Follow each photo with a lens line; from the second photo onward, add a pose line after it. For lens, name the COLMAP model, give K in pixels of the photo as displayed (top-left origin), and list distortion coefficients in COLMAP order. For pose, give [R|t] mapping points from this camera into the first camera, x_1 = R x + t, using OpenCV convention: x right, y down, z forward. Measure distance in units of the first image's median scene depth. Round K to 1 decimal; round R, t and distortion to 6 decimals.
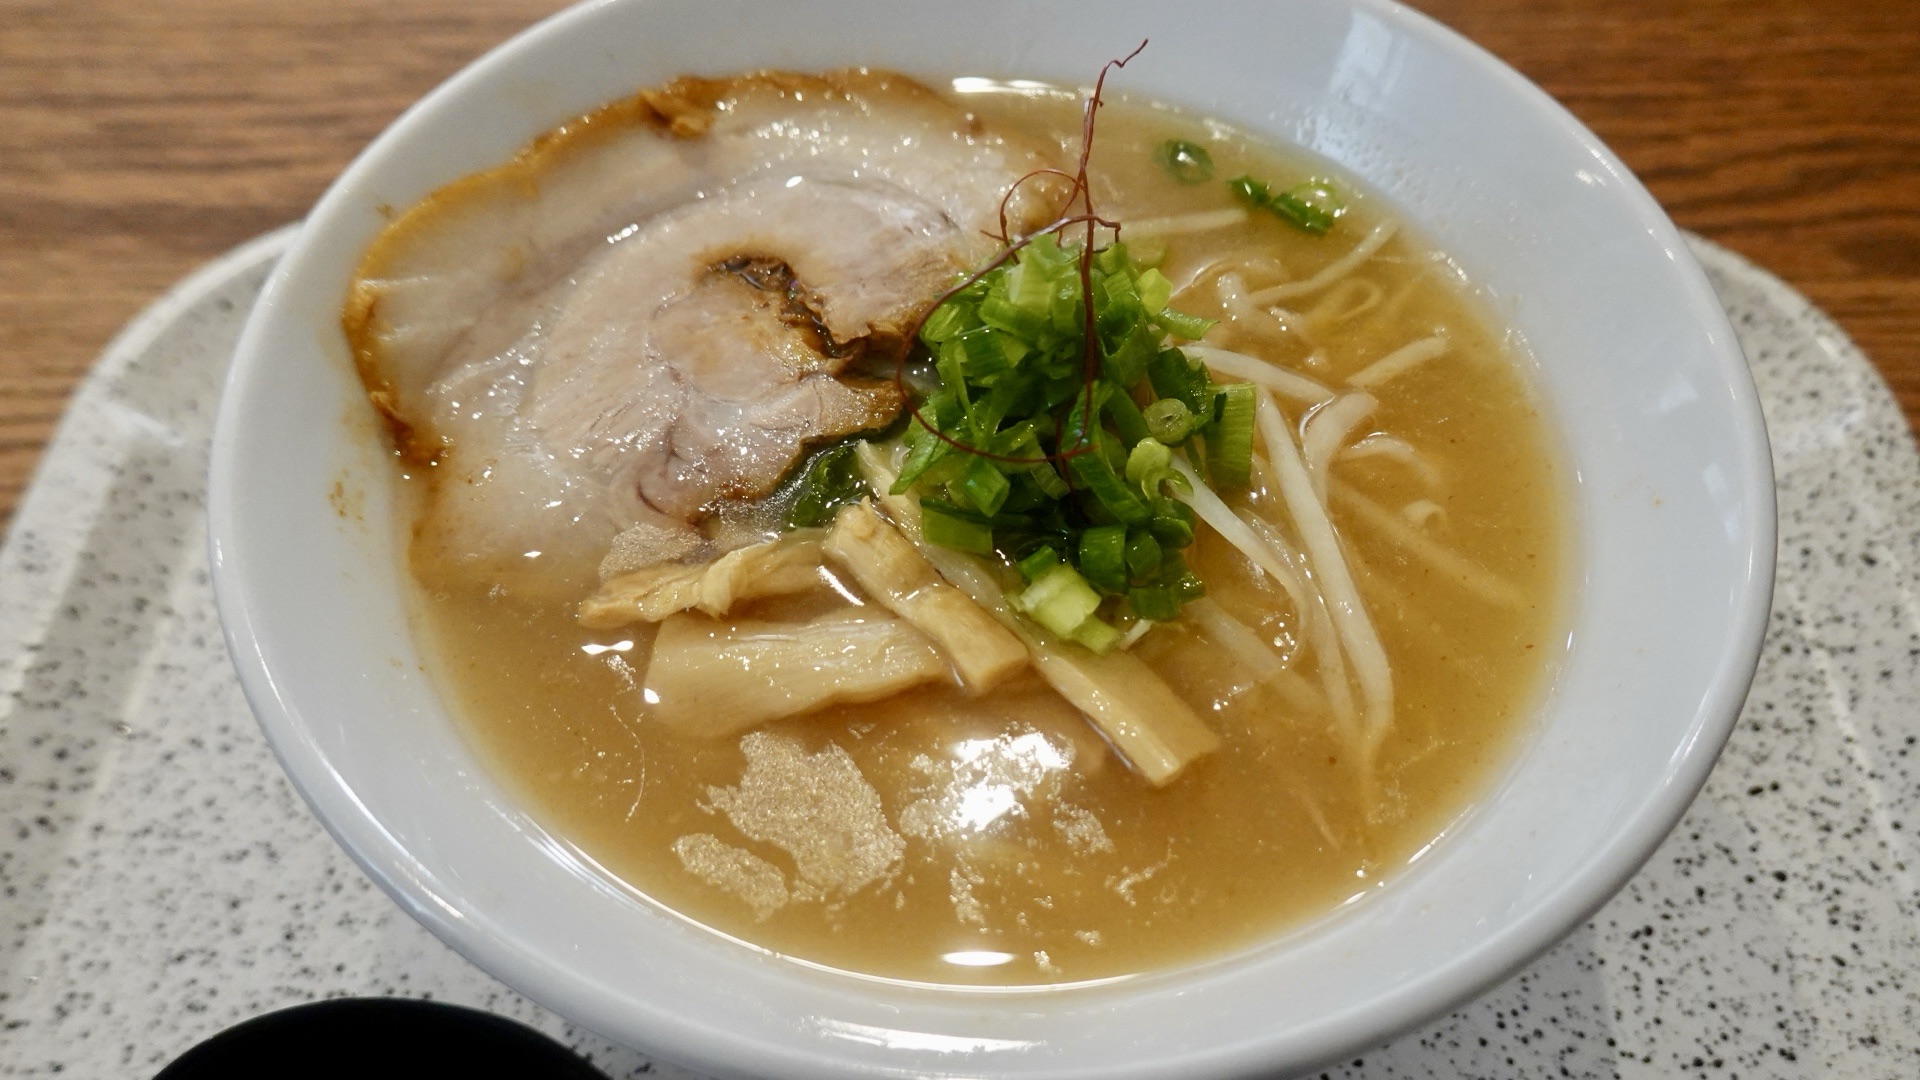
lens RADIAL K [[1389.2, 0, 971.4], [0, 1389.2, 523.5], [0, 0, 1]] dist [-0.009321, -0.006824]
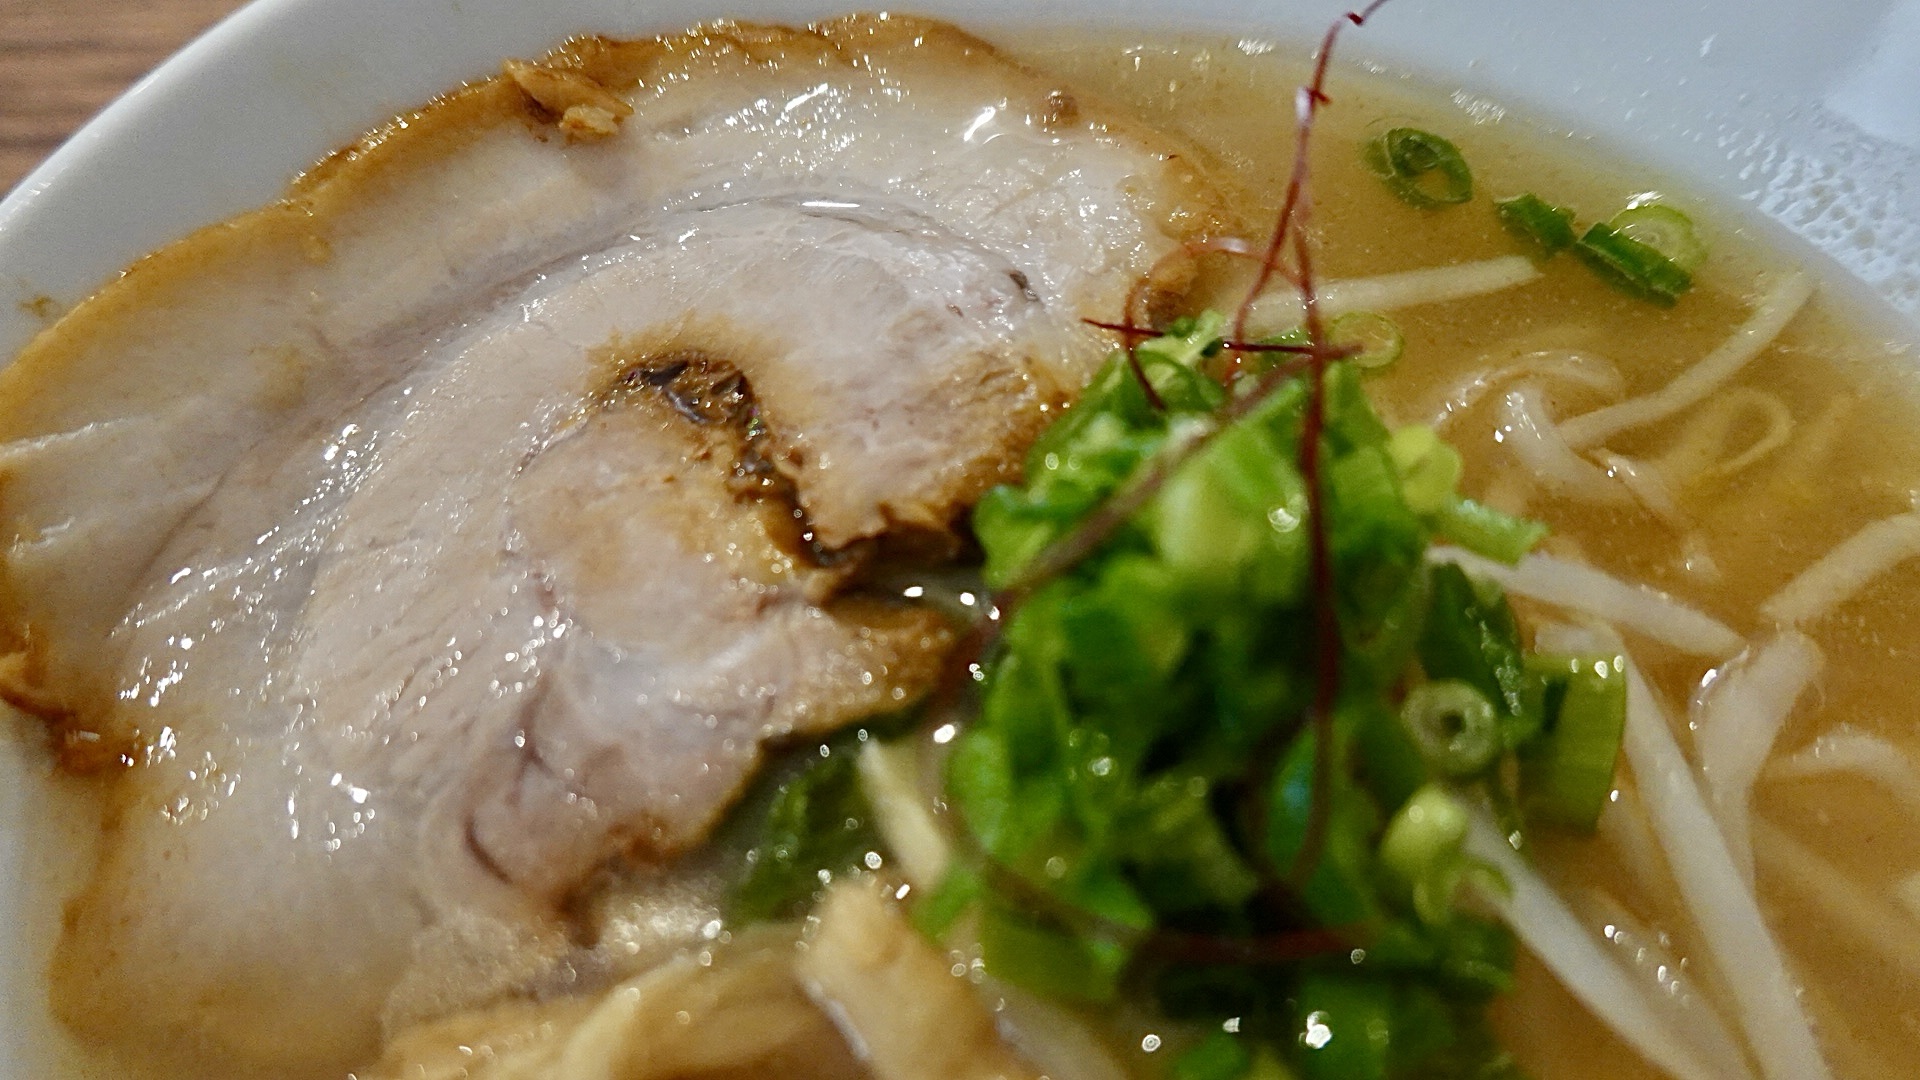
lens RADIAL K [[1389.2, 0, 963.2], [0, 1389.2, 553.4], [0, 0, 1]] dist [-0.009321, -0.006824]
pose [[0.998815, -0.000810, -0.048662, -0.015332], [0.005112, 0.996077, 0.088345, -0.178856], [0.048399, -0.088489, 0.994901, 0.461648]]
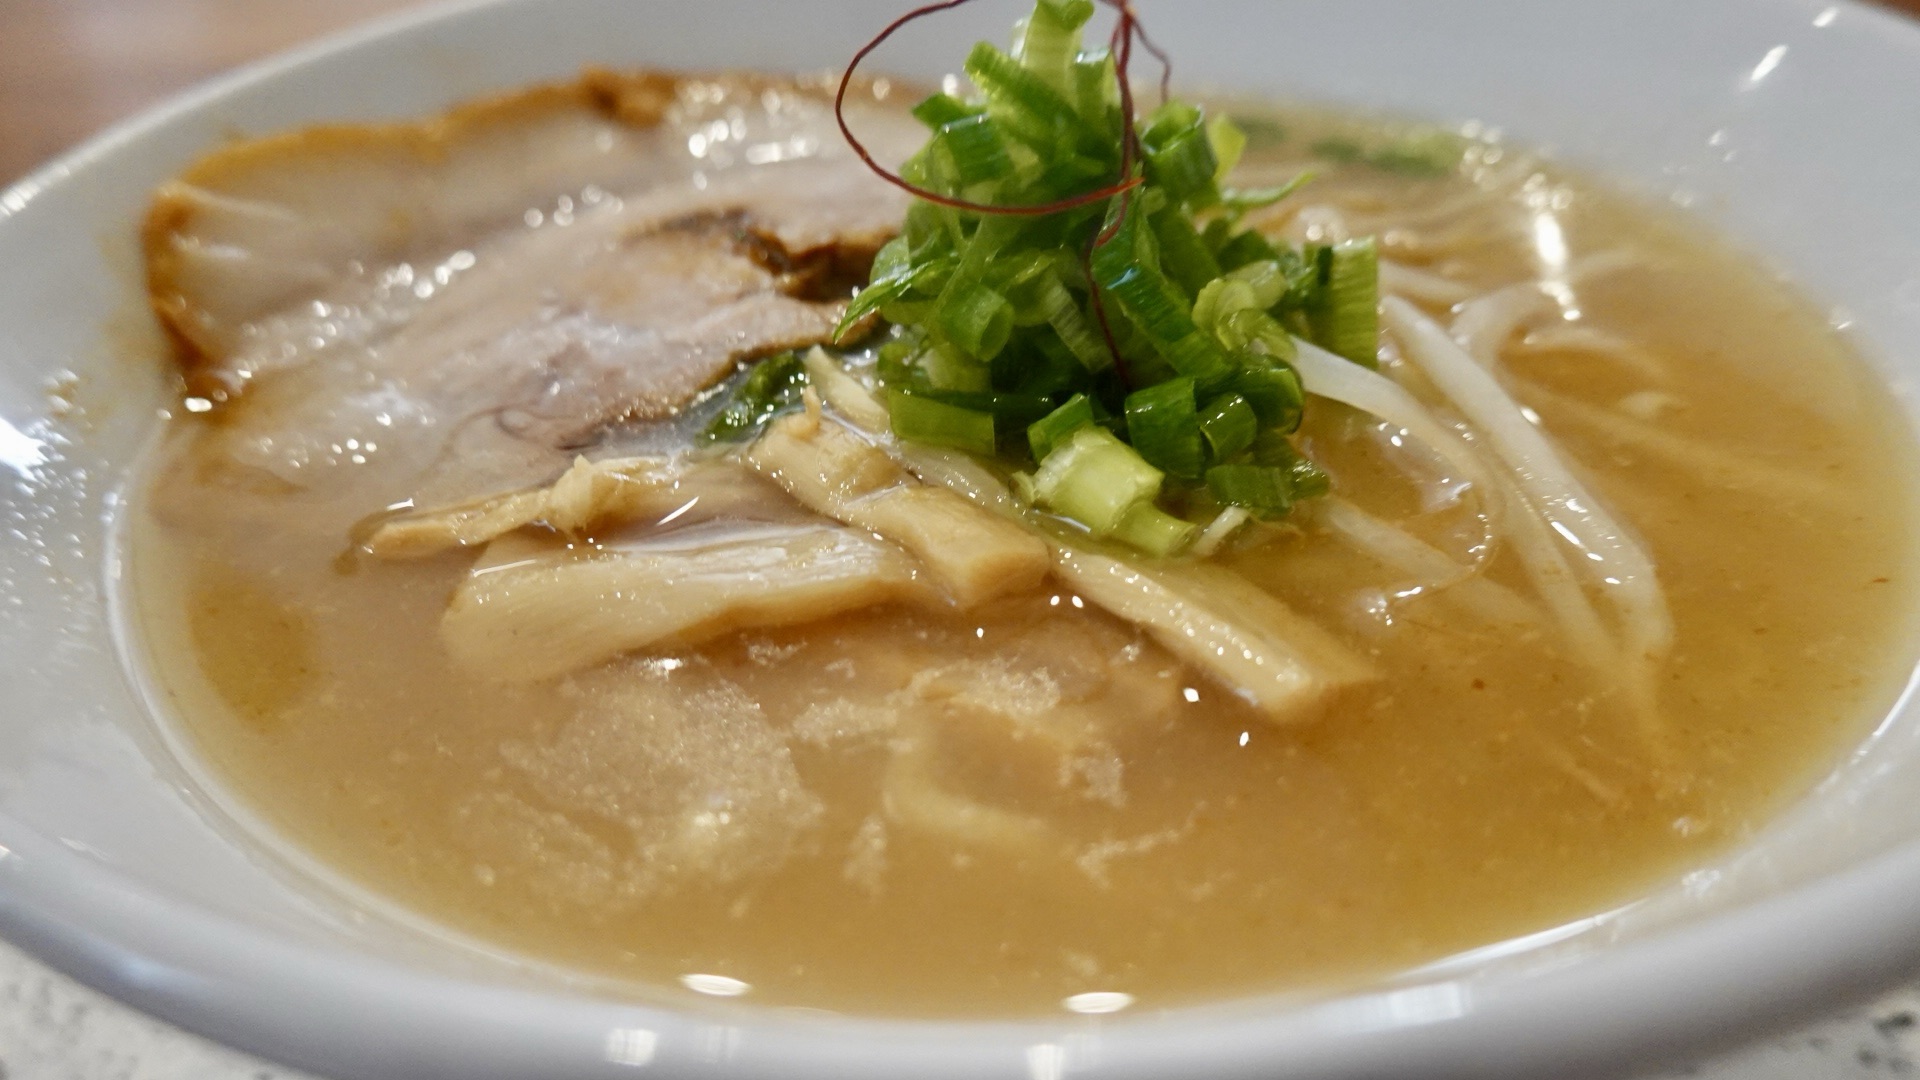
lens RADIAL K [[1389.2, 0, 948.8], [0, 1389.2, 548.2], [0, 0, 1]] dist [-0.009321, -0.006824]
pose [[0.997474, -0.020867, -0.067894, 0.034660], [-0.000755, 0.952703, -0.303902, 0.248650], [0.071024, 0.303185, 0.950281, 0.360495]]
